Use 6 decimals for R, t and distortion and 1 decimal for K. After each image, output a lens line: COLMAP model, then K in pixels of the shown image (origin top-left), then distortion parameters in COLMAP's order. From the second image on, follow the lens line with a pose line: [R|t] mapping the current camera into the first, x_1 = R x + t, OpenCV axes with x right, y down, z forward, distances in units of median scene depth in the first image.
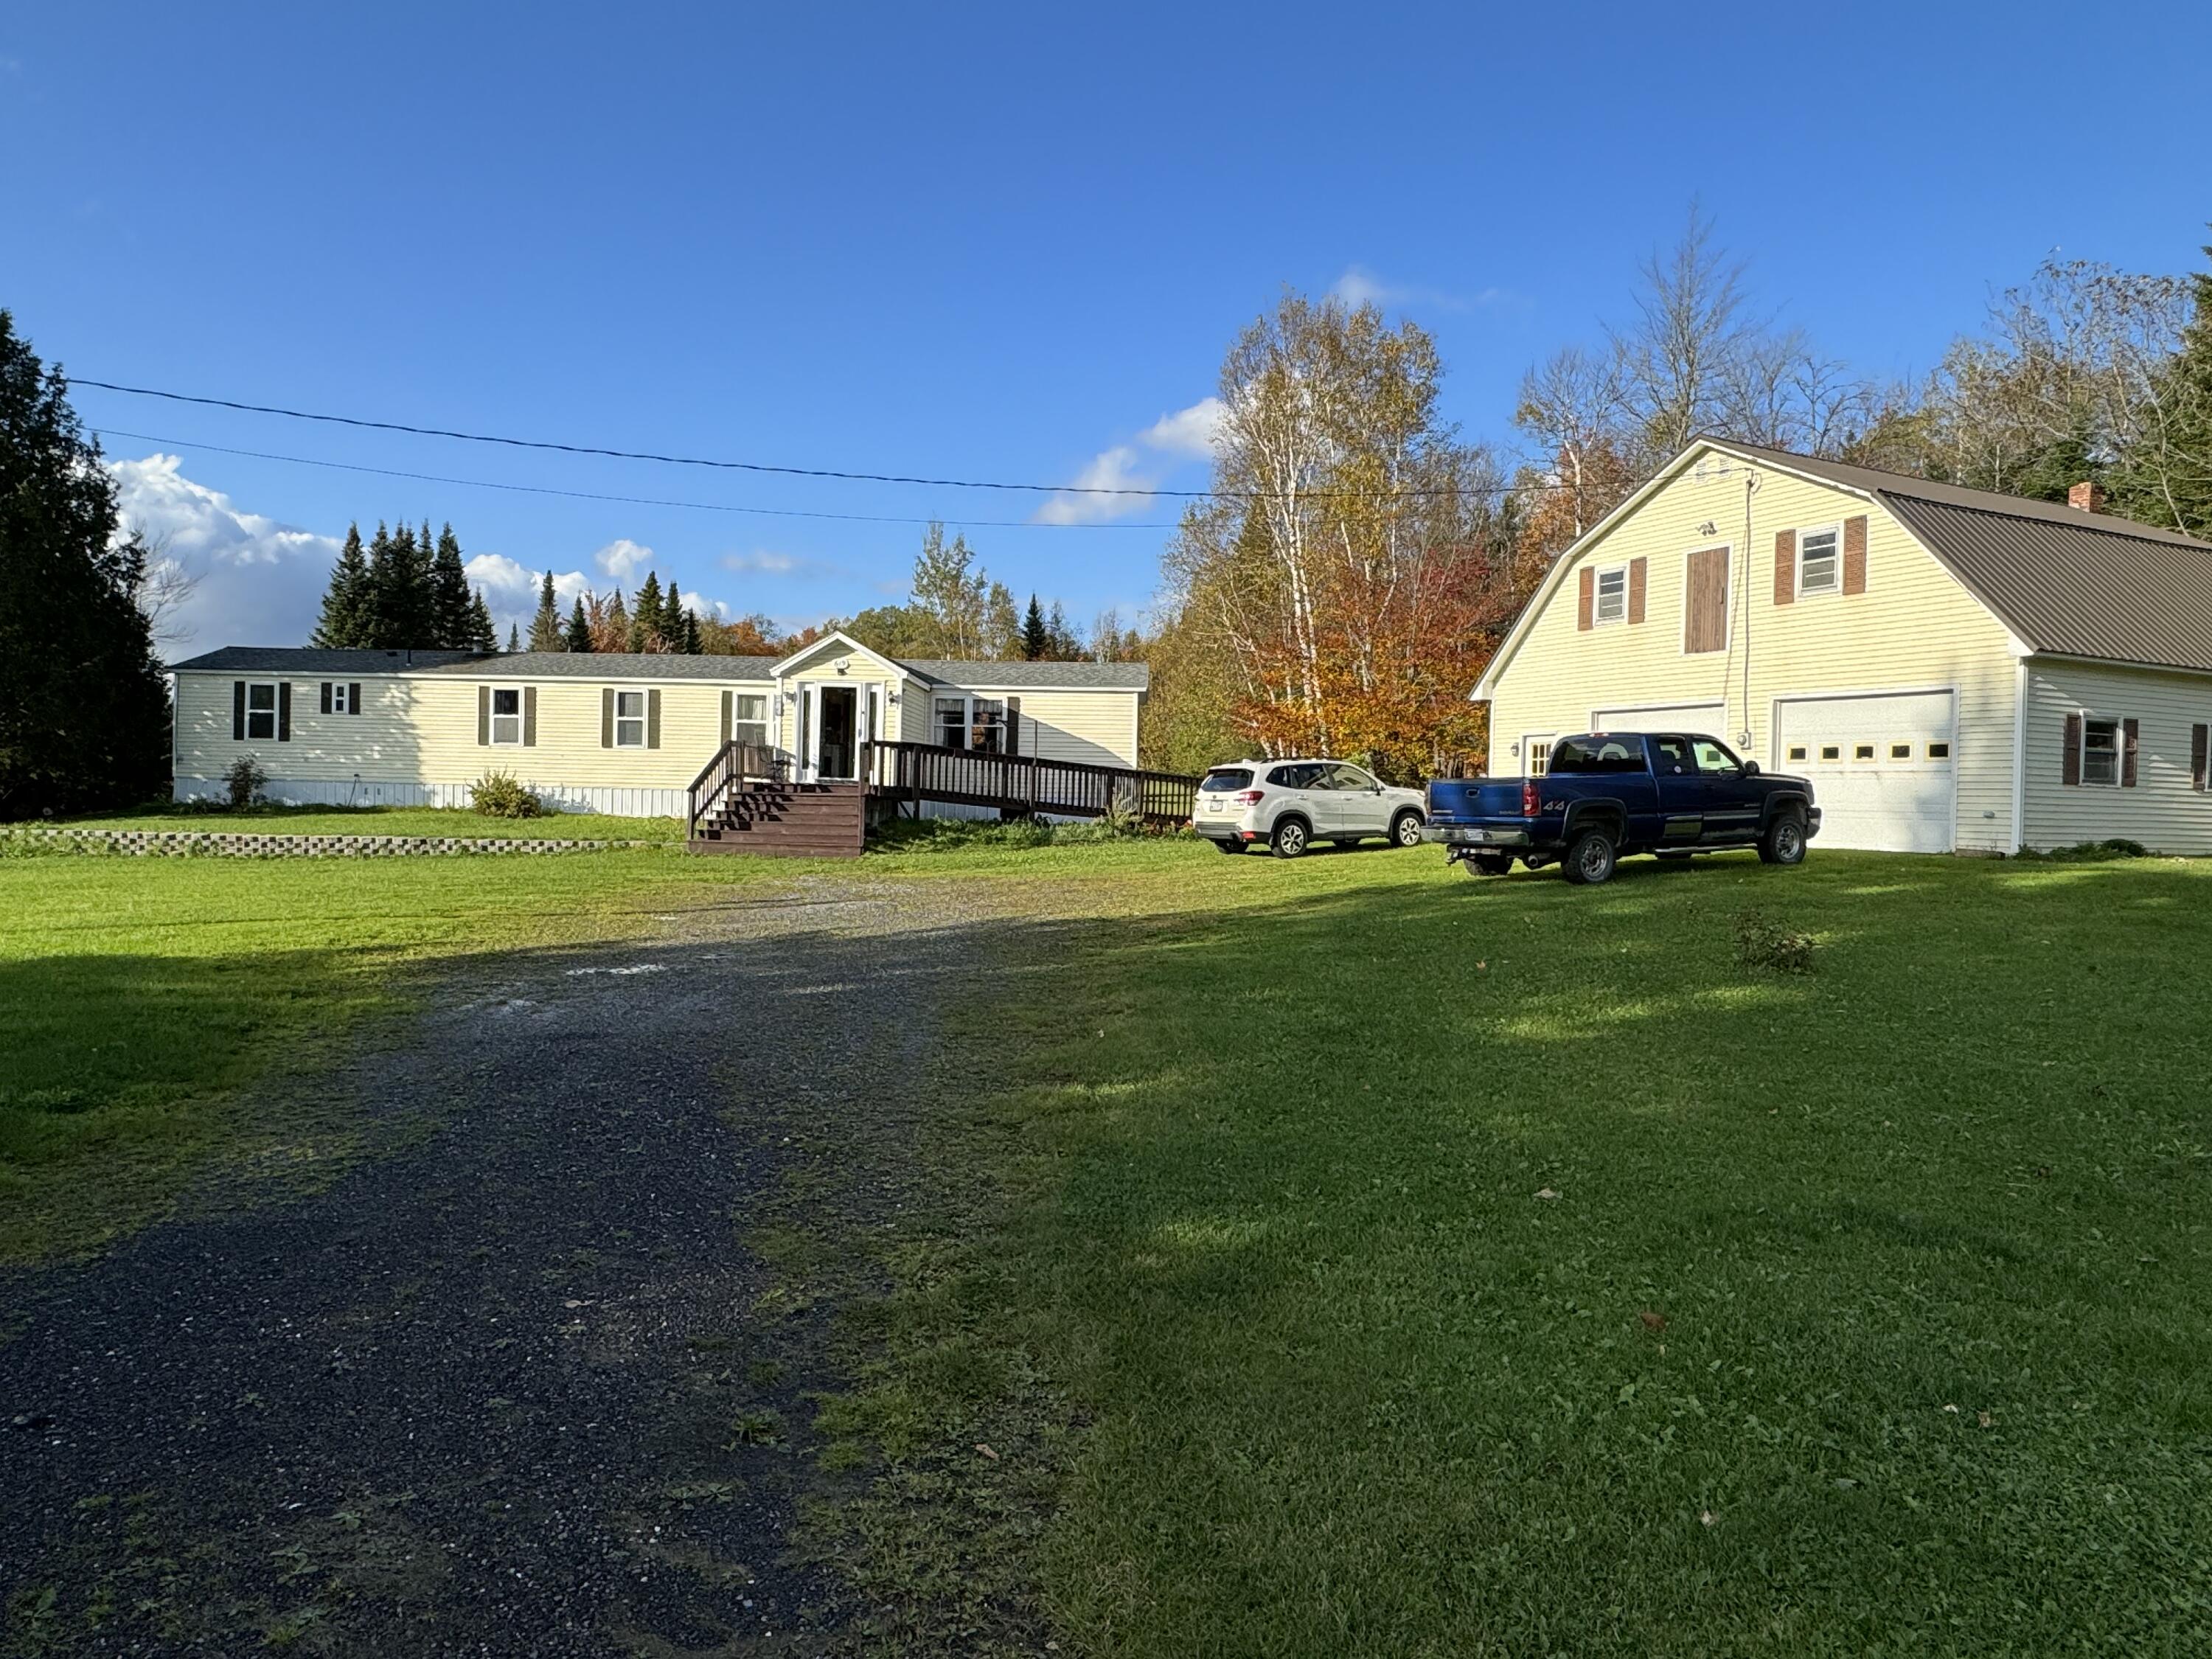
lens RADIAL K [[1346.3, 0, 1106.0], [0, 1346.3, 829.5], [0, 0, 1]] dist [-0.000490, 0.001348]
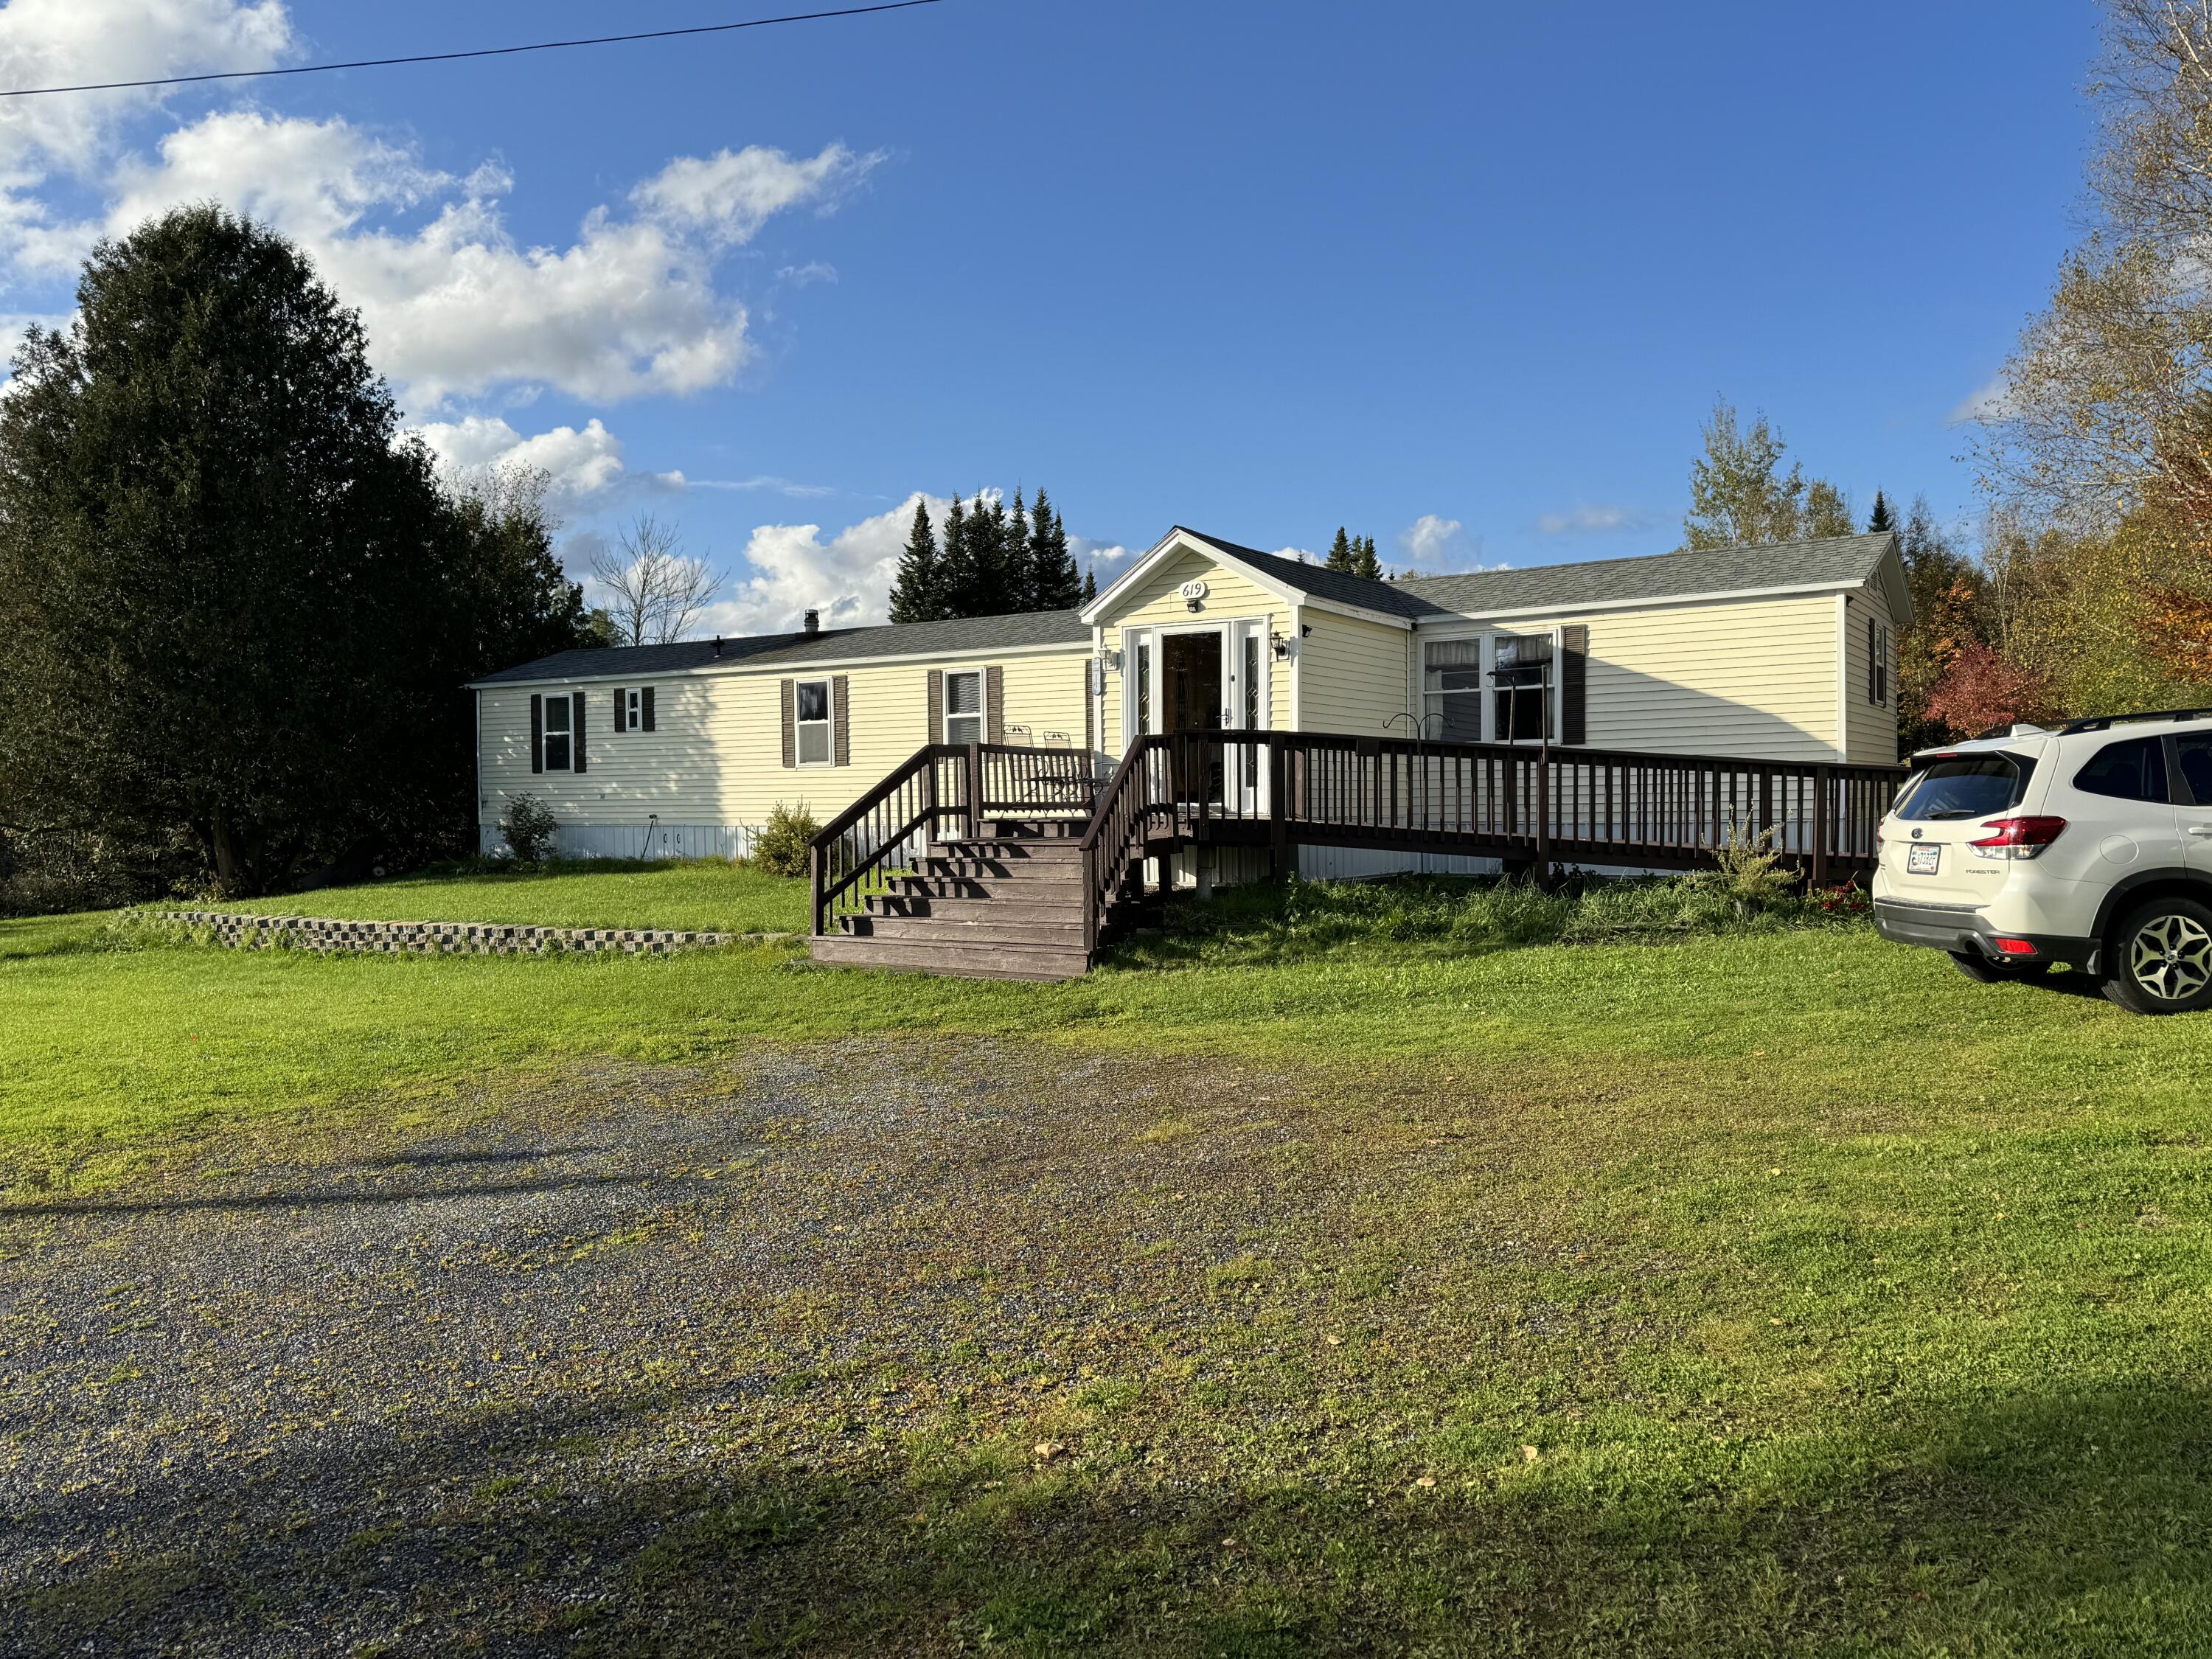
lens RADIAL K [[1606.2, 0, 1106.0], [0, 1606.2, 829.5], [0, 0, 1]] dist [0.180160, -0.382870]
pose [[0.864300, -0.023902, -0.502408, 0.099884], [0.021288, 0.999714, -0.010938, -0.022352], [0.502526, -0.001241, 0.864561, 0.449884]]
